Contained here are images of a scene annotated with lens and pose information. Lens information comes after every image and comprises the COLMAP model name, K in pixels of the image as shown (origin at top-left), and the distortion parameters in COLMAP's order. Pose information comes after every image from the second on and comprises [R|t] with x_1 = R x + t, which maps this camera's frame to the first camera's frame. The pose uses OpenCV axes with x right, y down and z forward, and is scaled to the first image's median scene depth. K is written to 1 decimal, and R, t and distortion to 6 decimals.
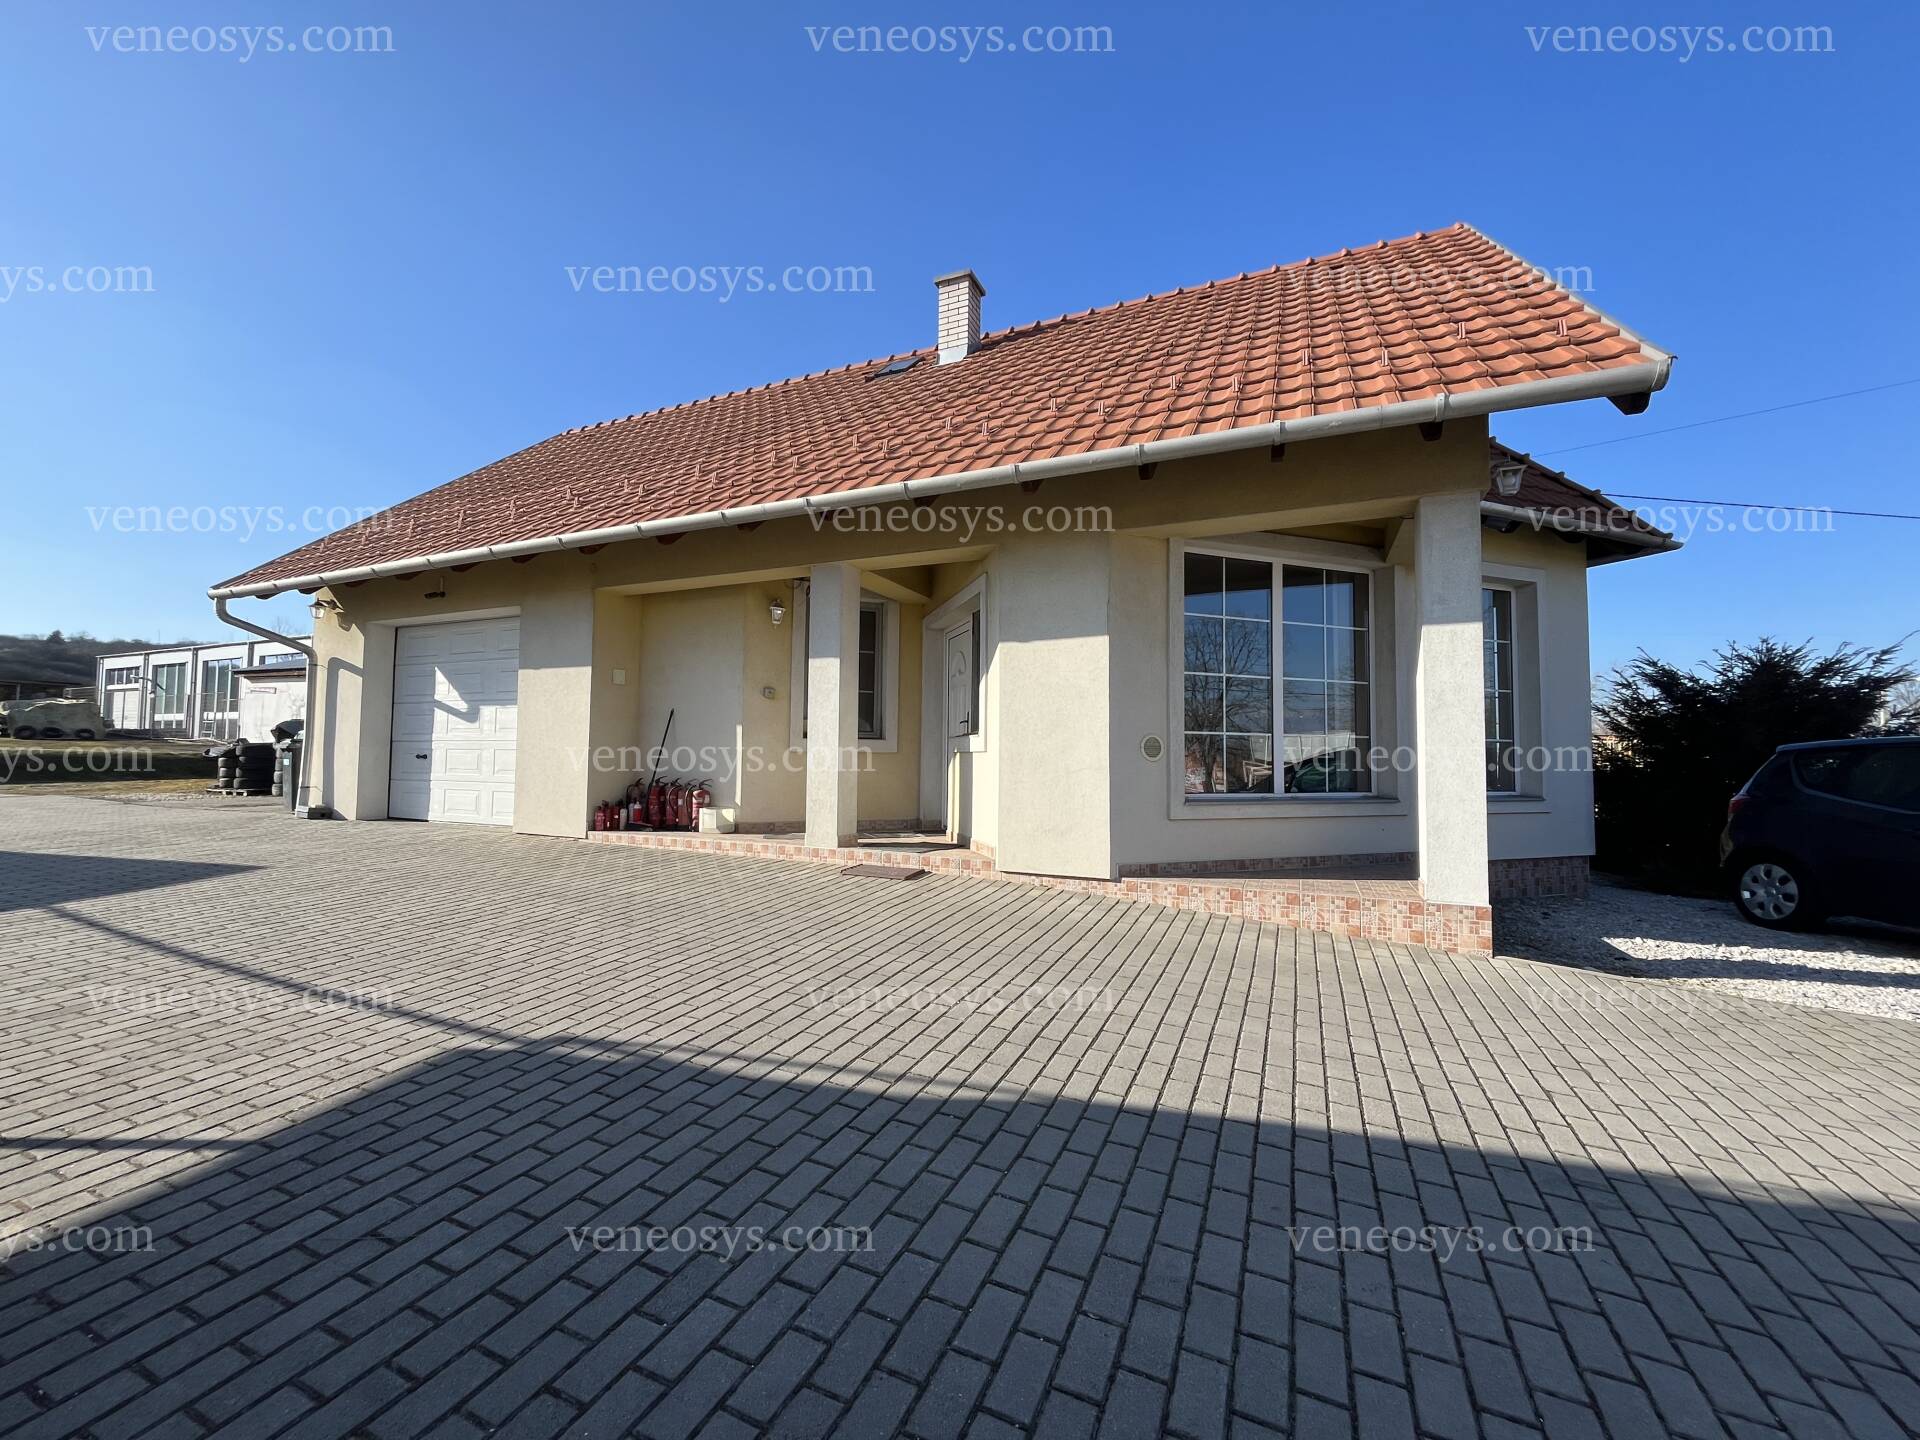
lens RADIAL K [[787.7, 0, 960.0], [0, 787.7, 720.0], [0, 0, 1]] dist [0.001811, 0.000323]
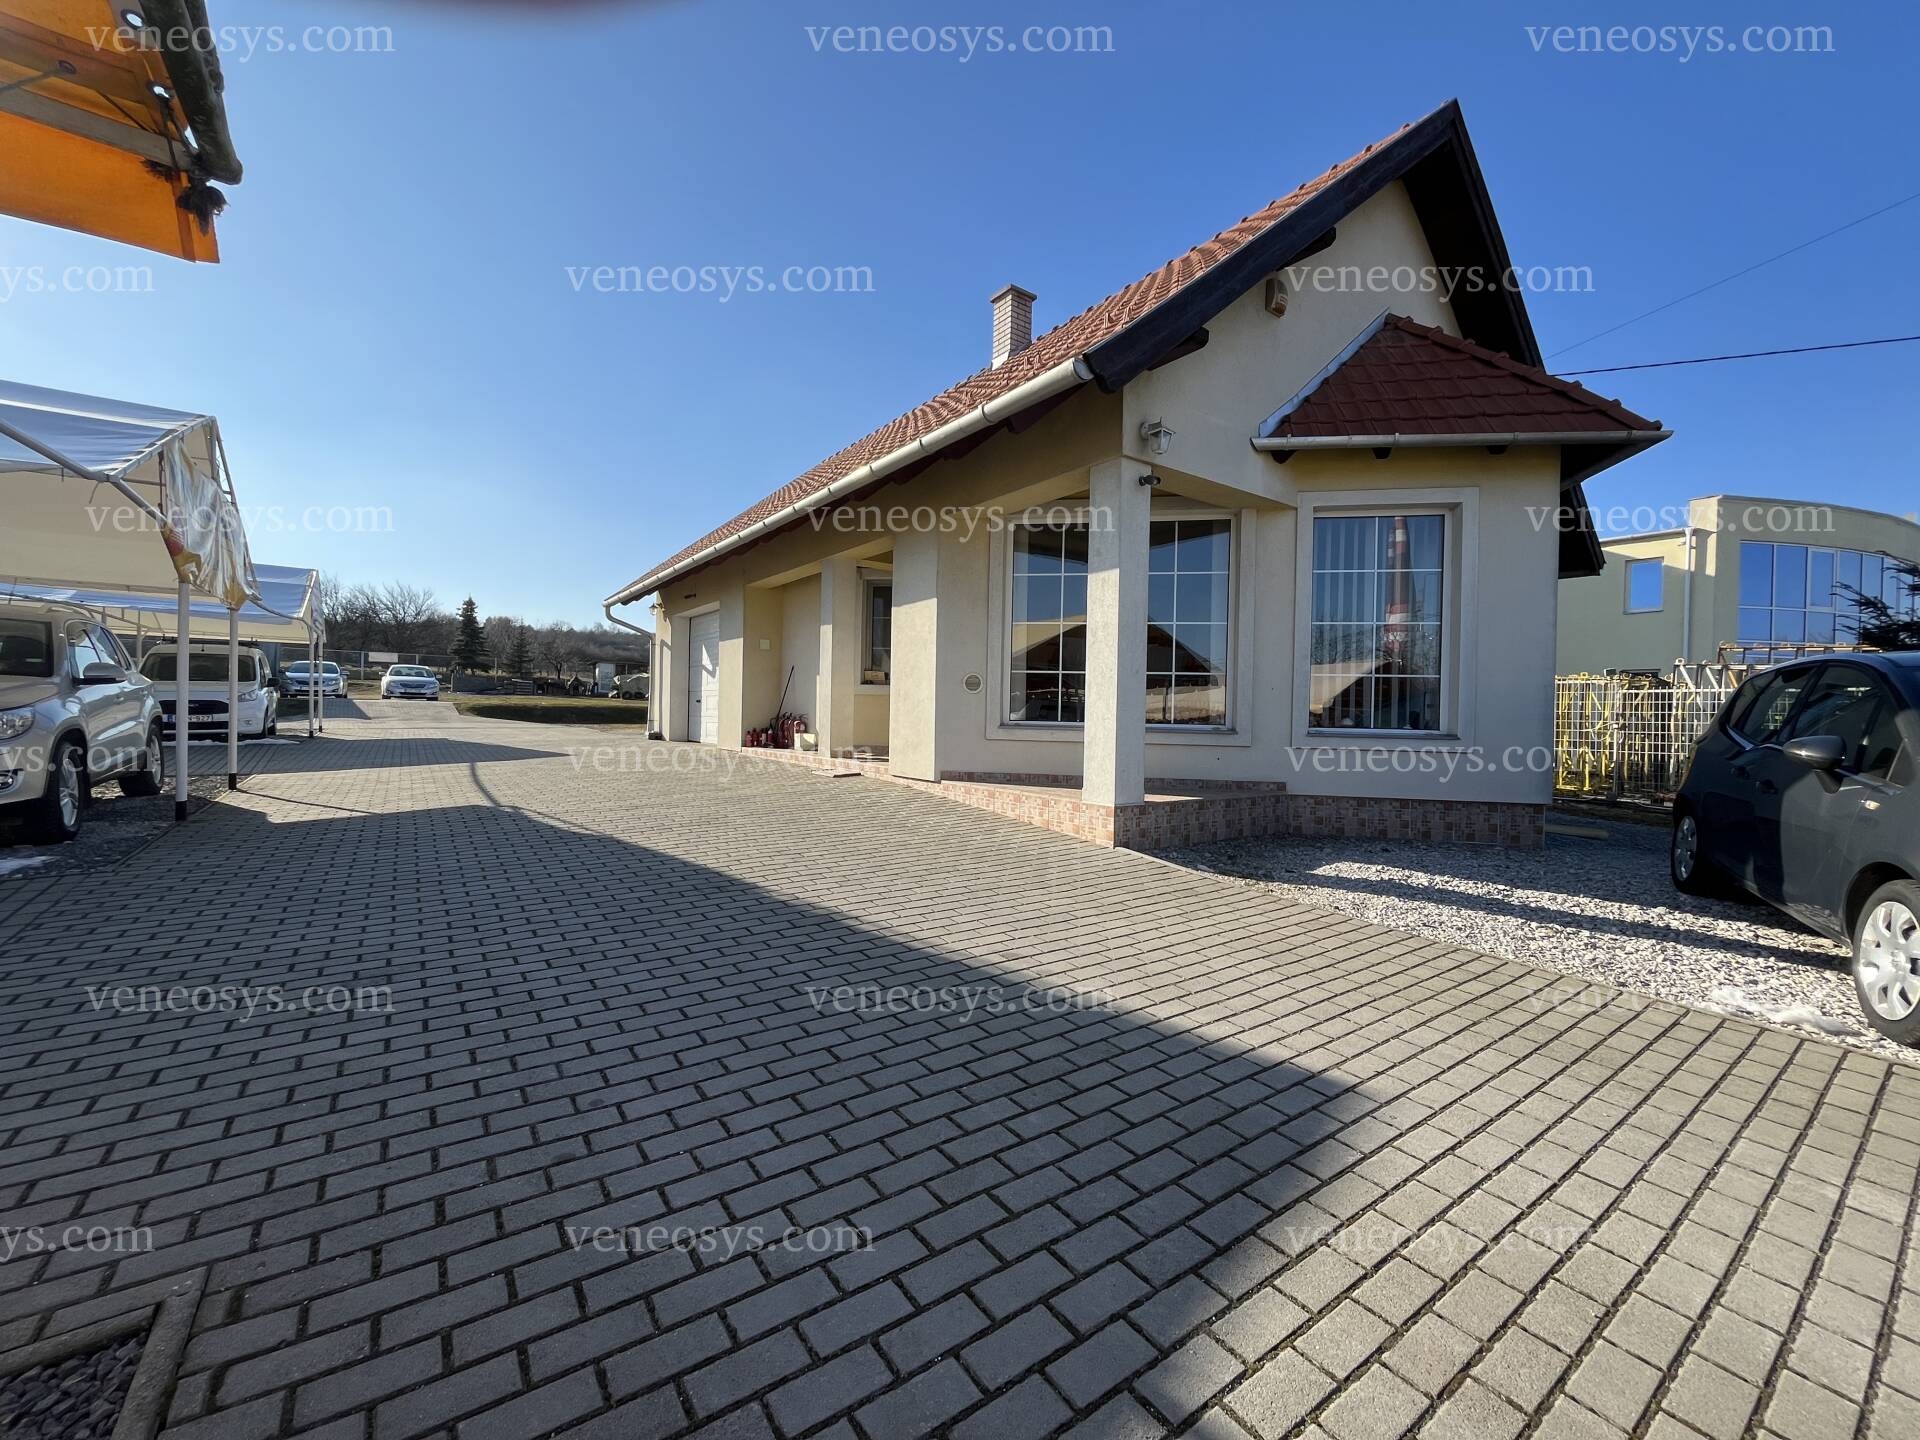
lens RADIAL K [[774.0, 0, 910.6], [0, 774.0, 718.2], [0, 0, 1]] dist [0.000571, -0.000037]
pose [[0.853065, 0.011860, -0.521670, 0.593637], [0.011280, 0.999089, 0.041159, 0.028310], [0.521683, -0.040996, 0.852154, -0.101714]]
